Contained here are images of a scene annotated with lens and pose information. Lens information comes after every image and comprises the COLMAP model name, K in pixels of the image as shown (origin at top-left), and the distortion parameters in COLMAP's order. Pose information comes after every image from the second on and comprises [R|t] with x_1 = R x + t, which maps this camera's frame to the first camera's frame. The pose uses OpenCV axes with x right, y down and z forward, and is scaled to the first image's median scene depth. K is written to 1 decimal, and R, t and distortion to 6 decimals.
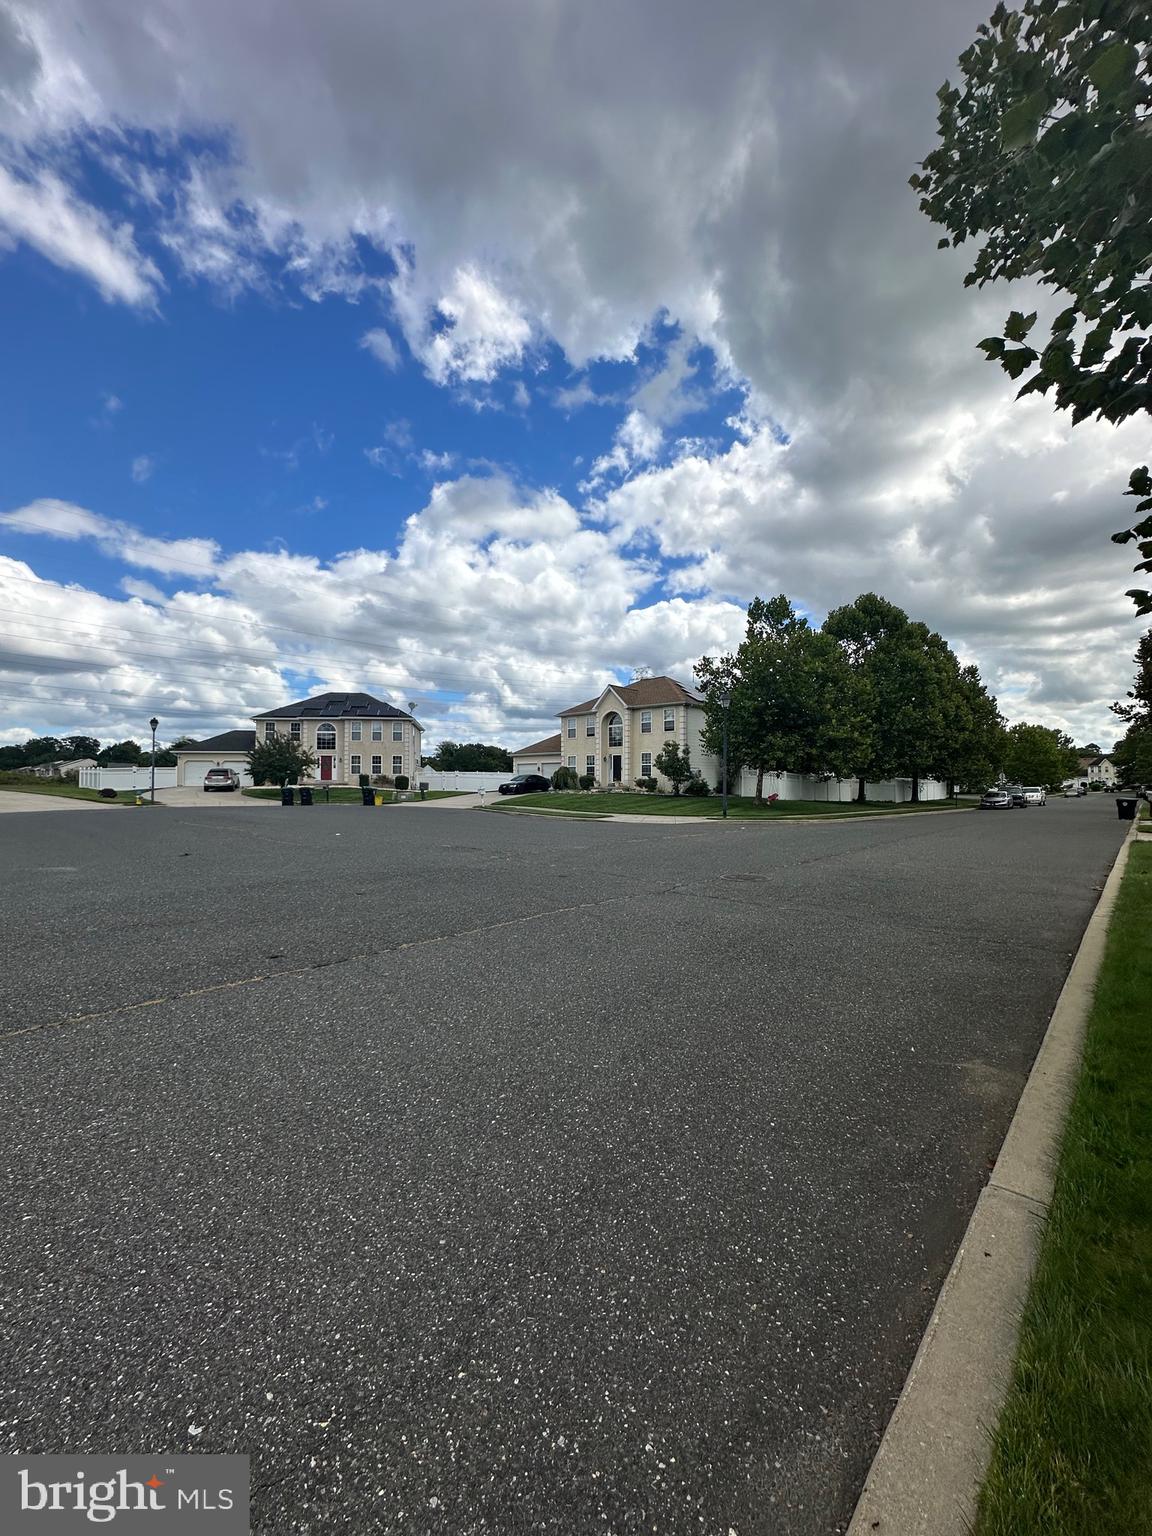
lens RADIAL K [[610.4, 0, 574.9], [0, 610.4, 754.8], [0, 0, 1]] dist [-0.001140, 0.000533]
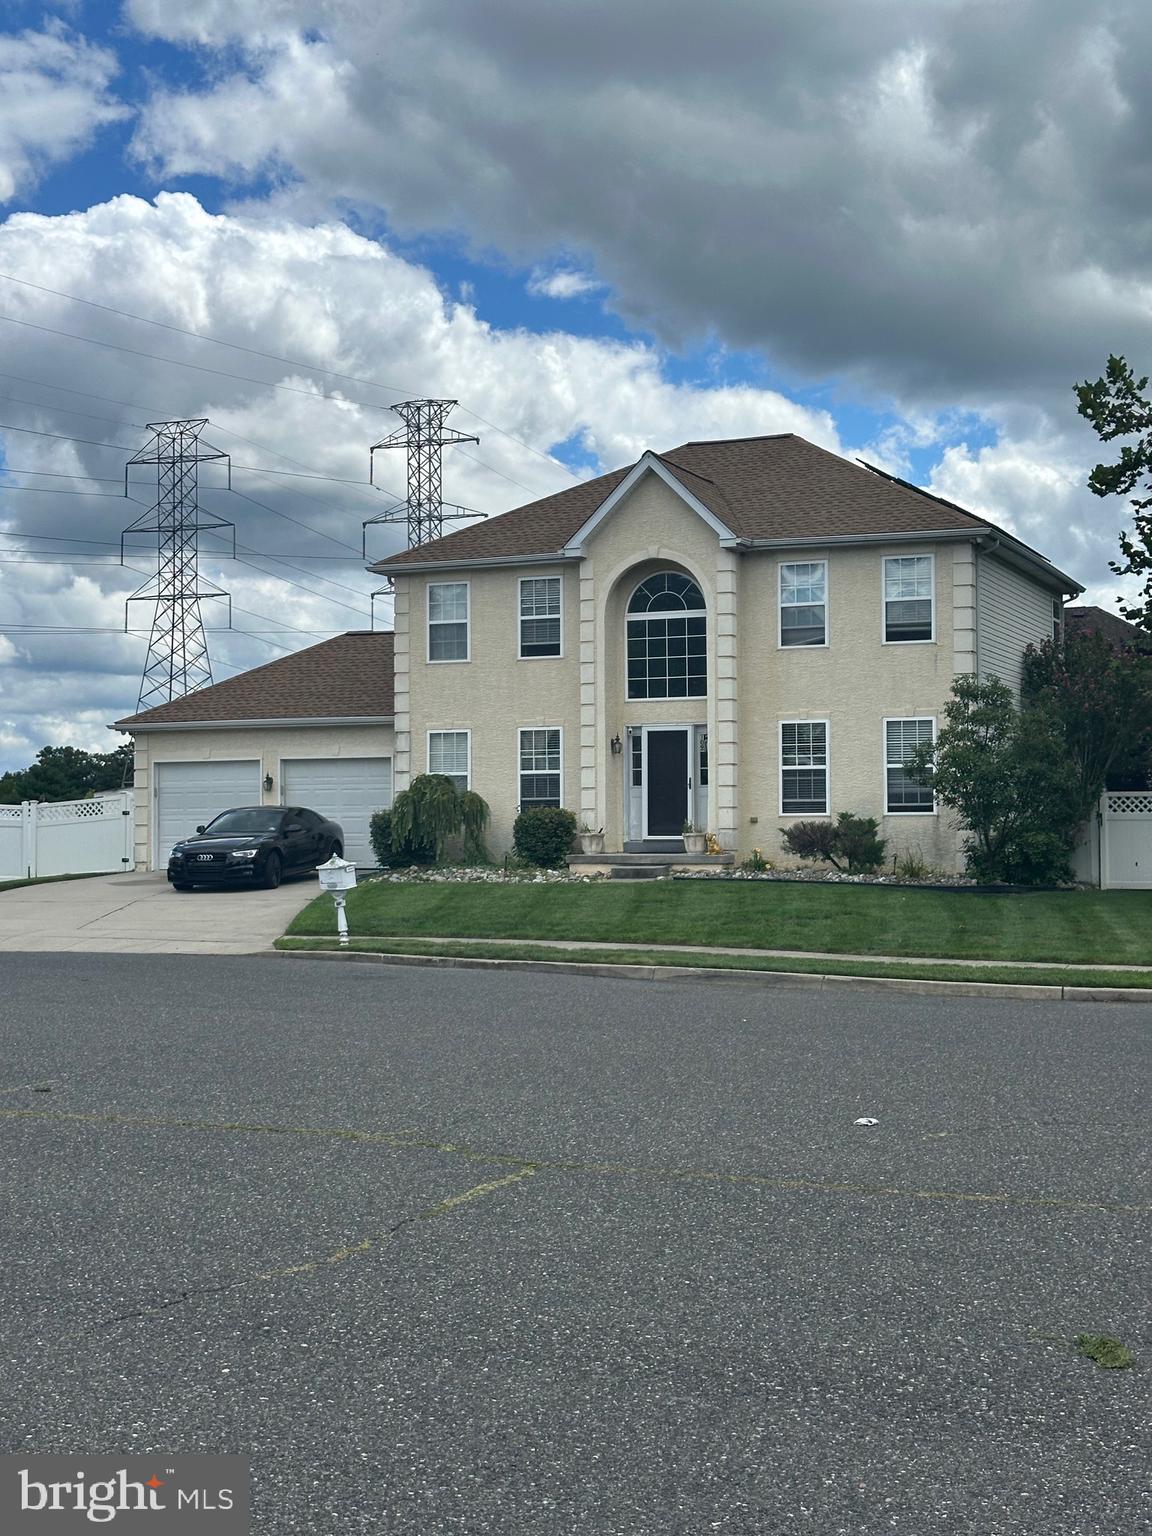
lens RADIAL K [[2084.4, 0, 576.0], [0, 2084.4, 768.0], [0, 0, 1]] dist [0.072168, -0.098496]
pose [[0.933602, 0.006121, 0.358259, -0.233556], [-0.011302, 0.999860, 0.012368, 0.005138], [-0.358133, -0.015596, 0.933540, 0.164185]]
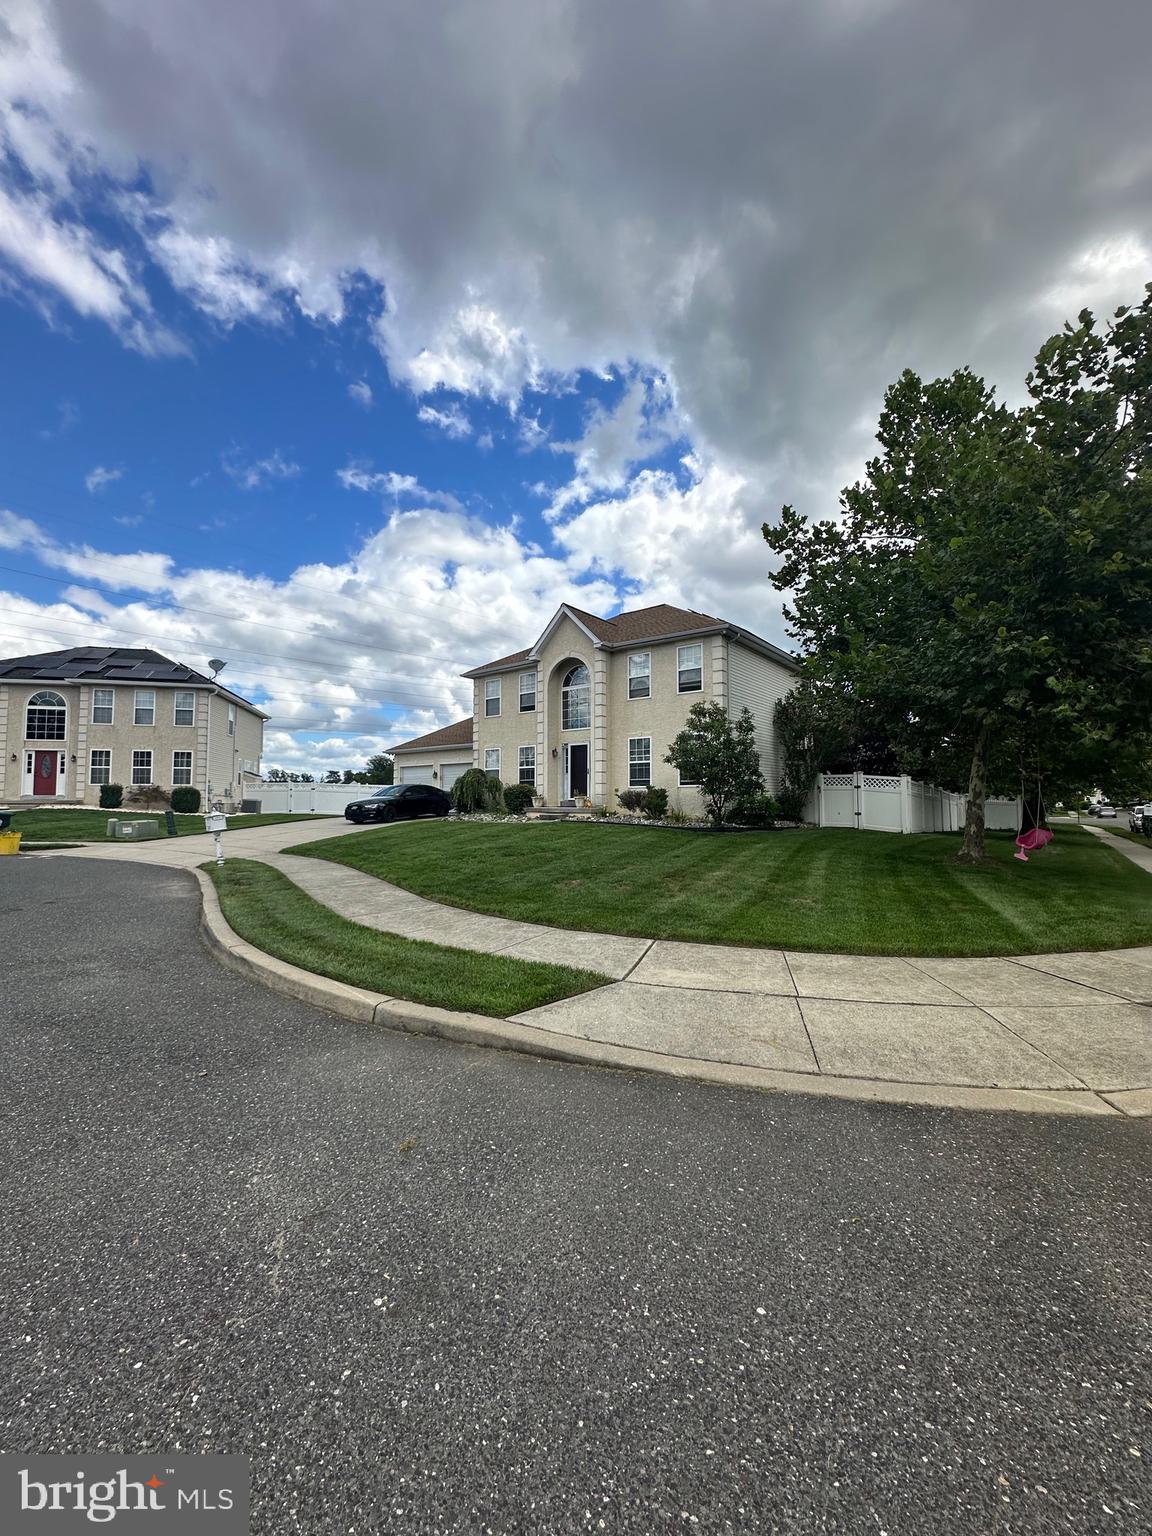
lens RADIAL K [[610.4, 0, 574.9], [0, 610.4, 754.8], [0, 0, 1]] dist [-0.001140, 0.000533]
pose [[0.996011, 0.005318, 0.089075, 0.017418], [-0.002731, 0.999571, -0.029150, 0.019840], [-0.089192, 0.028790, 0.995598, 0.413558]]
